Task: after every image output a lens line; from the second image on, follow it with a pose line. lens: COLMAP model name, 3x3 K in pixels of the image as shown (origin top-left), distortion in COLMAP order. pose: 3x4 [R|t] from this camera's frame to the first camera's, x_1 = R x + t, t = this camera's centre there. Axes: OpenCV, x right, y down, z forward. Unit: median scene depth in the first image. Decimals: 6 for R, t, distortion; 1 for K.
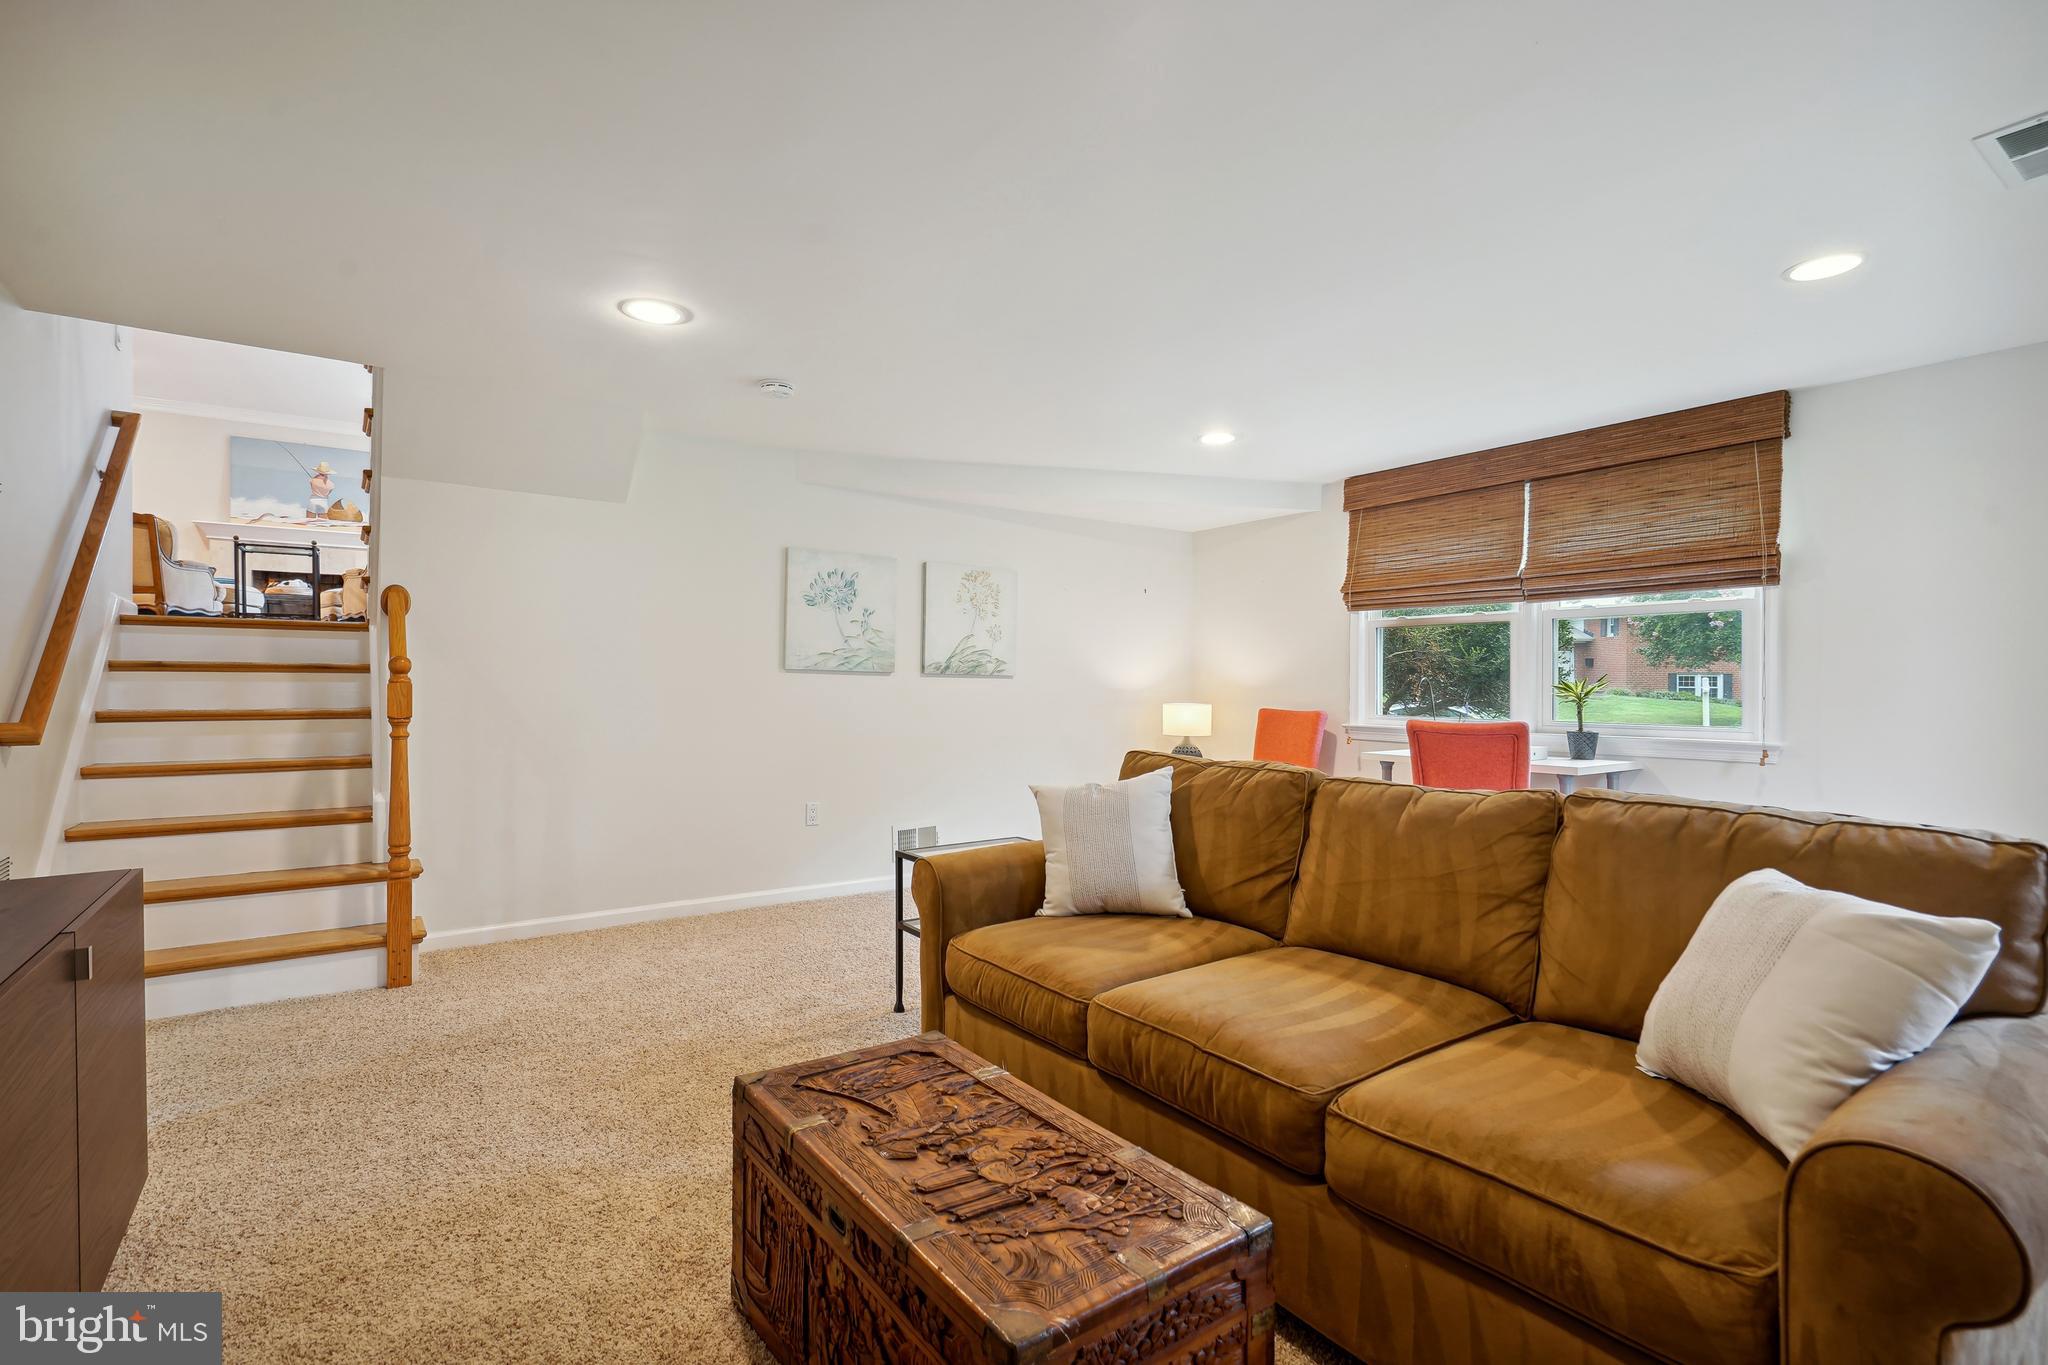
lens RADIAL K [[963.2, 0, 1011.8], [0, 963.2, 675.9], [0, 0, 1]] dist [-0.000517, -0.000256]
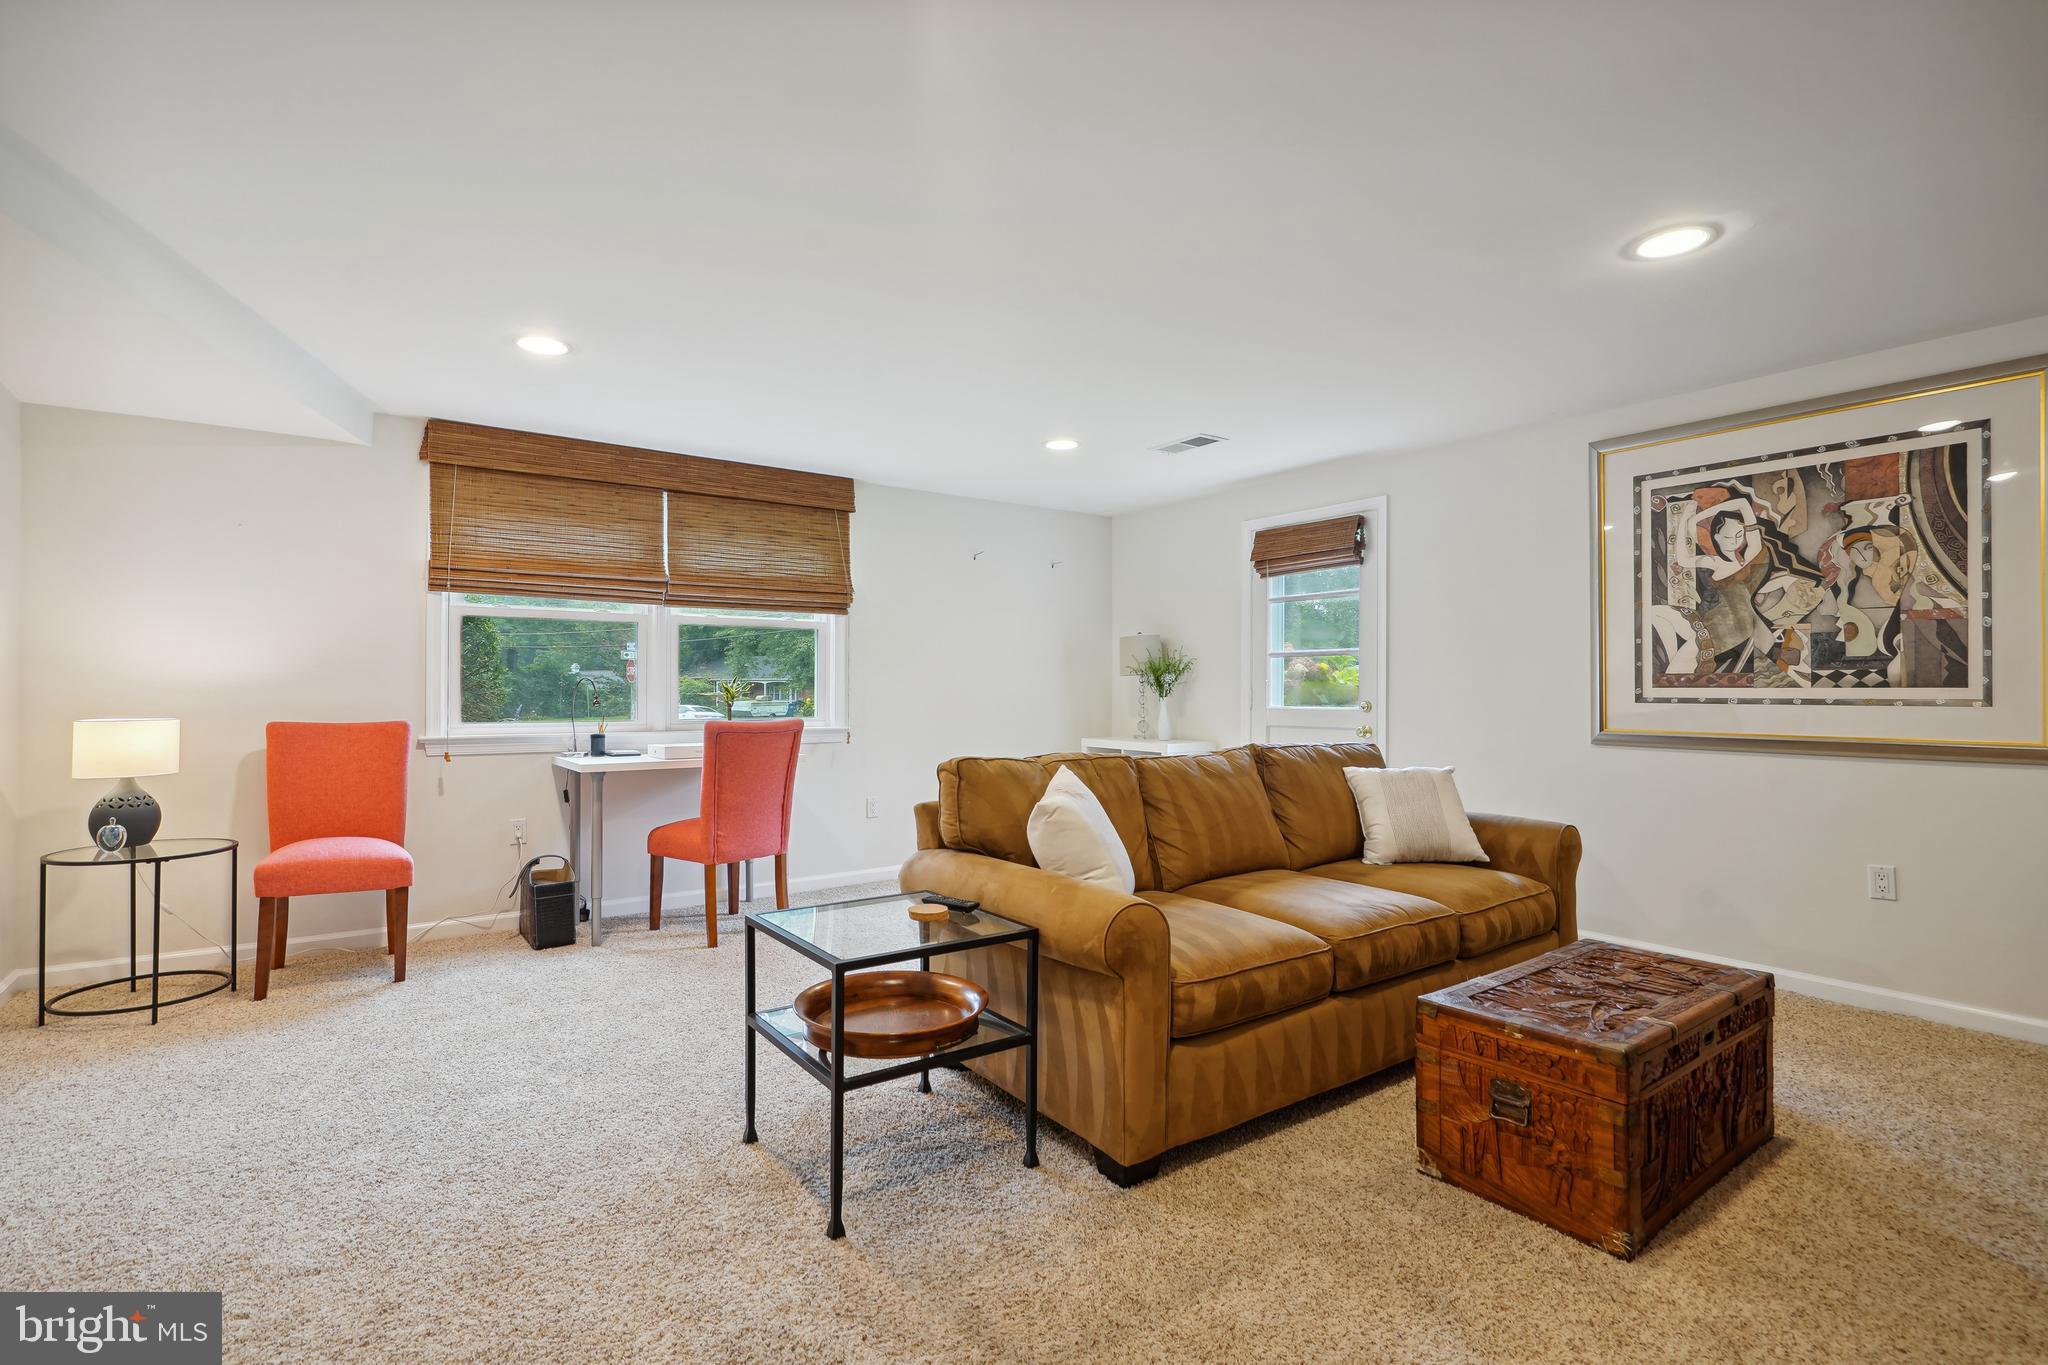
lens RADIAL K [[963.2, 0, 1011.8], [0, 963.2, 675.9], [0, 0, 1]] dist [-0.000517, -0.000256]
pose [[-0.017889, 0.010494, 0.999785, -0.541061], [-0.008854, 0.999904, -0.010654, 0.006715], [-0.999801, -0.009043, -0.017794, 0.682731]]
